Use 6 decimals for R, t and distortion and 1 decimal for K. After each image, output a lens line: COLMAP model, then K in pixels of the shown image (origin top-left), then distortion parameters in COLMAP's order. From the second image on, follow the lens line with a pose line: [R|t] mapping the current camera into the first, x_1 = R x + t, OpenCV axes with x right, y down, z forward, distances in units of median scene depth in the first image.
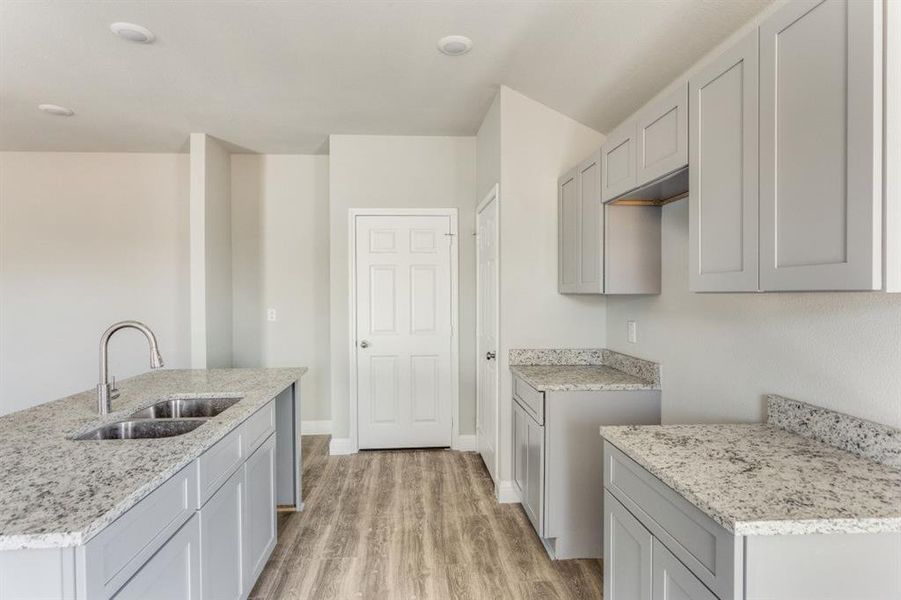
lens RADIAL K [[482.8, 0, 434.1], [0, 482.8, 298.2], [0, 0, 1]] dist [-0.006942, 0.007102]
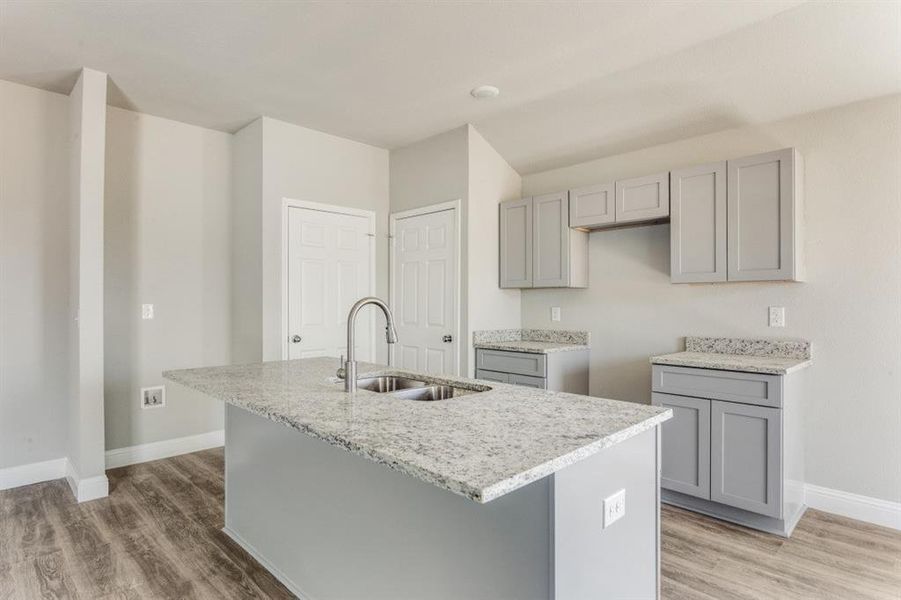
lens RADIAL K [[482.8, 0, 447.9], [0, 482.8, 300.5], [0, 0, 1]] dist [-0.006942, 0.007102]
pose [[0.753574, 0.006357, 0.657332, -0.735642], [0.002816, 0.999913, -0.012898, 0.041085], [-0.657357, 0.011571, 0.753491, 0.083451]]
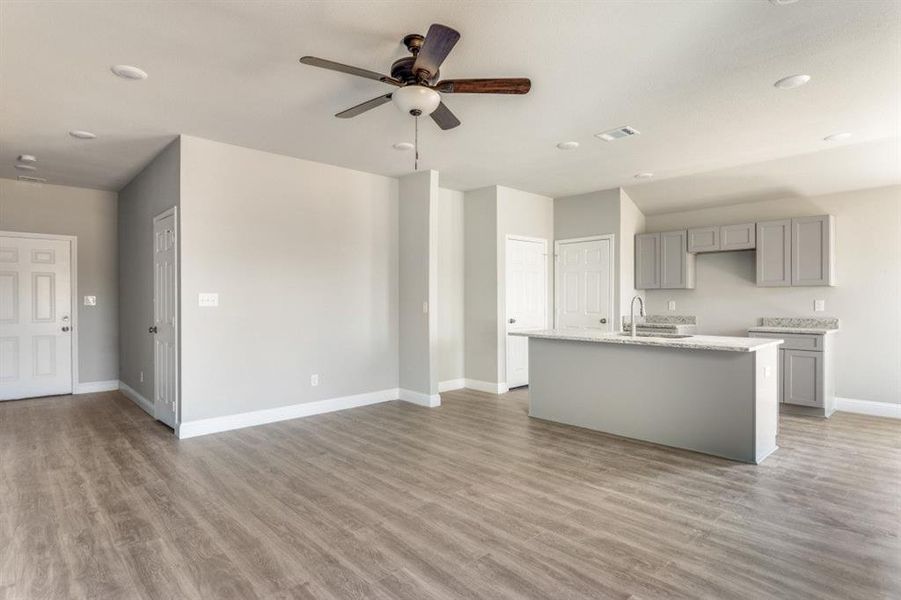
lens RADIAL K [[482.8, 0, 444.2], [0, 482.8, 299.8], [0, 0, 1]] dist [-0.006942, 0.007102]
pose [[0.774632, 0.002425, 0.632408, -1.737800], [0.004522, 0.999946, -0.009373, 0.053090], [-0.632396, 0.010121, 0.774579, -0.110297]]
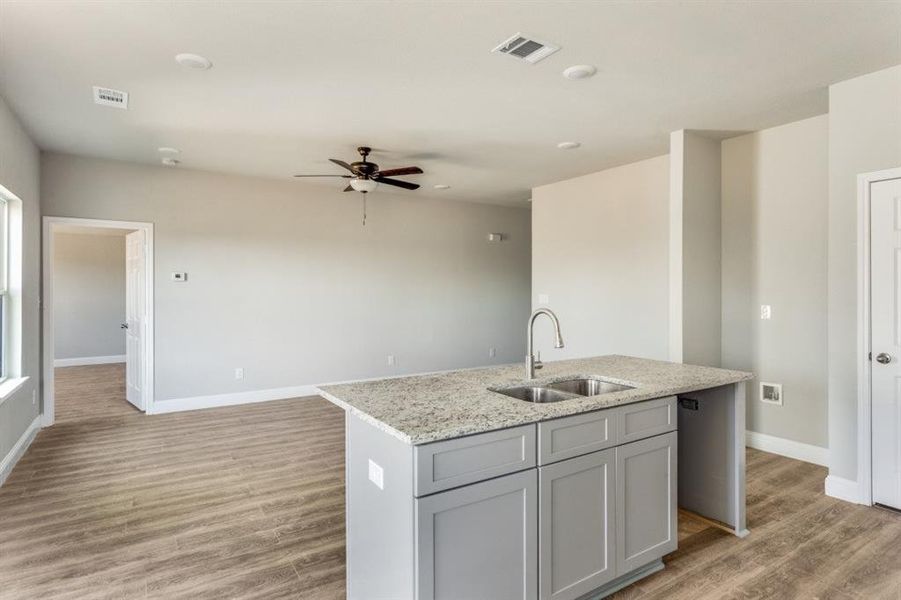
lens RADIAL K [[482.8, 0, 451.1], [0, 482.8, 289.5], [0, 0, 1]] dist [-0.006942, 0.007102]
pose [[0.490386, 0.005562, -0.871487, 0.219815], [-0.013701, 0.999905, -0.001328, 0.002739], [0.871397, 0.012591, 0.490416, 0.110251]]
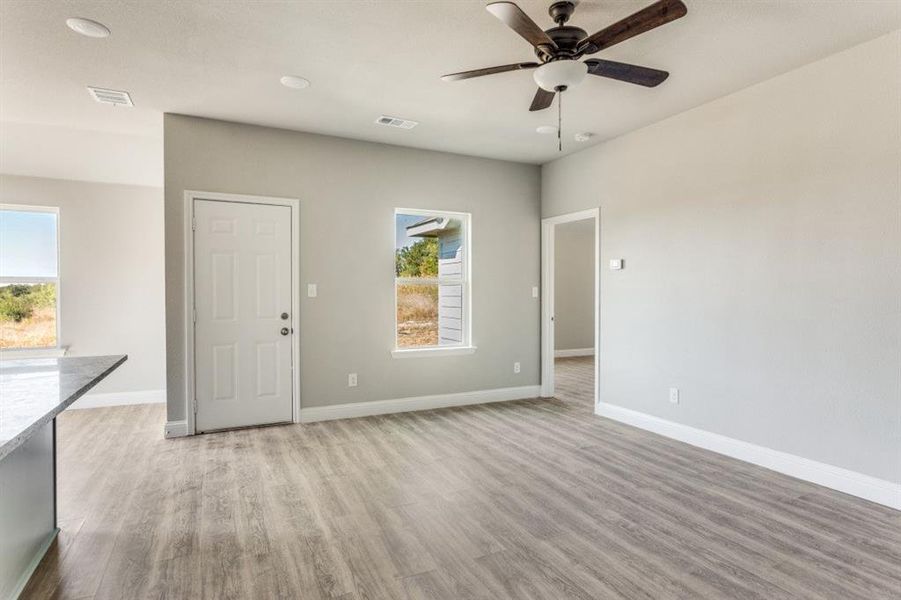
lens RADIAL K [[482.8, 0, 446.6], [0, 482.8, 304.8], [0, 0, 1]] dist [-0.006942, 0.007102]
pose [[-0.924020, 0.015737, -0.382019, -0.726124], [0.001420, 0.999287, 0.037729, 0.035747], [0.382341, 0.034320, -0.923384, 1.289912]]
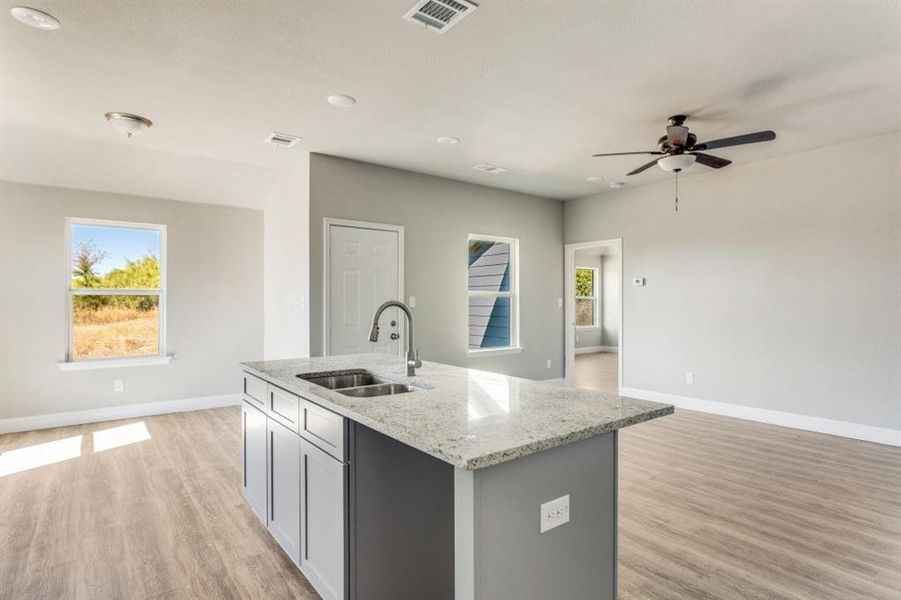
lens RADIAL K [[482.8, 0, 444.2], [0, 482.8, 307.3], [0, 0, 1]] dist [-0.006942, 0.007102]
pose [[-0.832551, 0.013894, -0.553775, -0.034241], [-0.000932, 0.999649, 0.026482, 0.019549], [0.553948, 0.022564, -0.832245, 1.306074]]
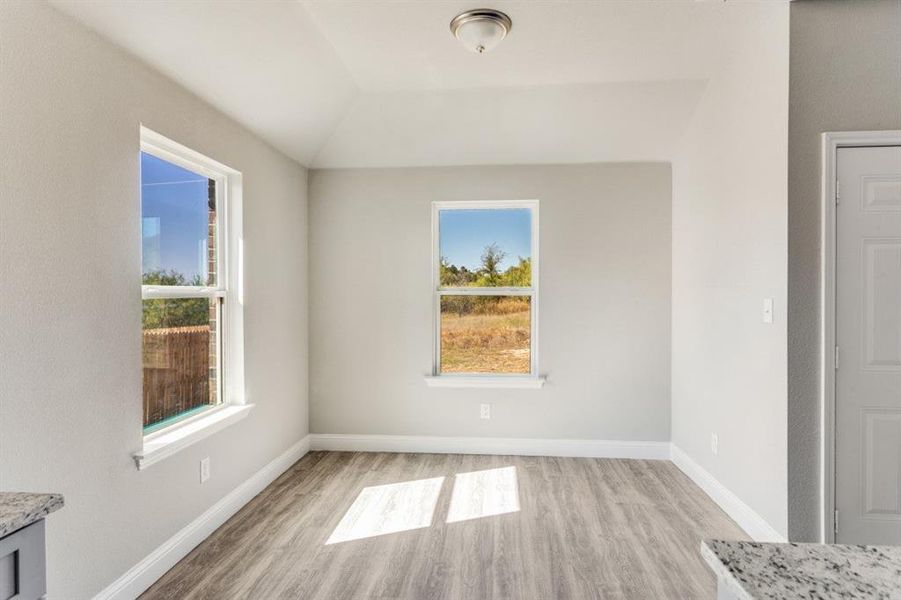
lens RADIAL K [[482.8, 0, 457.1], [0, 482.8, 297.5], [0, 0, 1]] dist [-0.006942, 0.007102]
pose [[-0.991431, 0.010862, 0.130177, -0.113508], [0.013336, 0.999746, 0.018153, 0.004777], [-0.129946, 0.019734, -0.991325, 0.608741]]
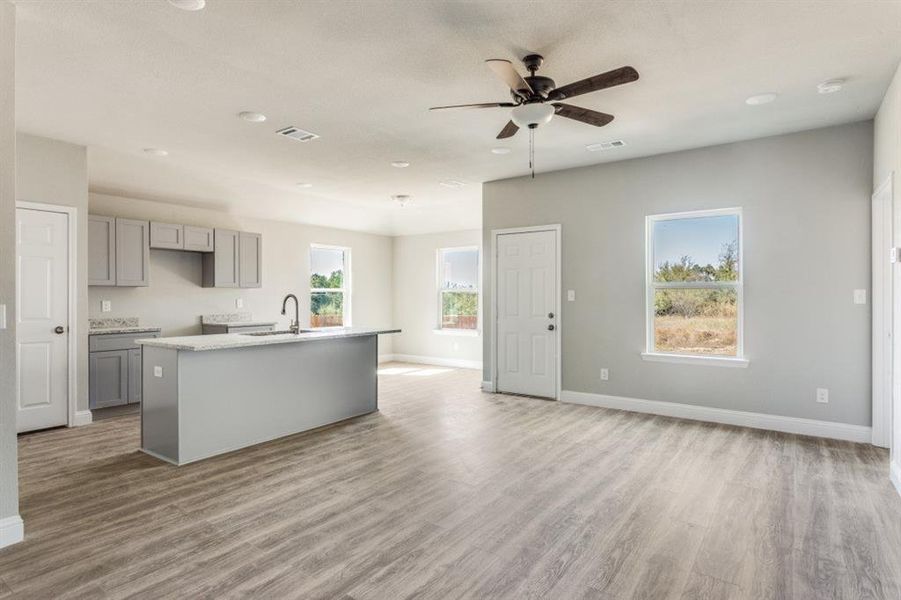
lens RADIAL K [[482.8, 0, 448.8], [0, 482.8, 306.4], [0, 0, 1]] dist [-0.006942, 0.007102]
pose [[-0.775845, -0.005375, 0.630901, -1.692101], [0.012947, 0.999618, 0.024437, 0.036676], [-0.630791, 0.027127, -0.775478, 1.466522]]
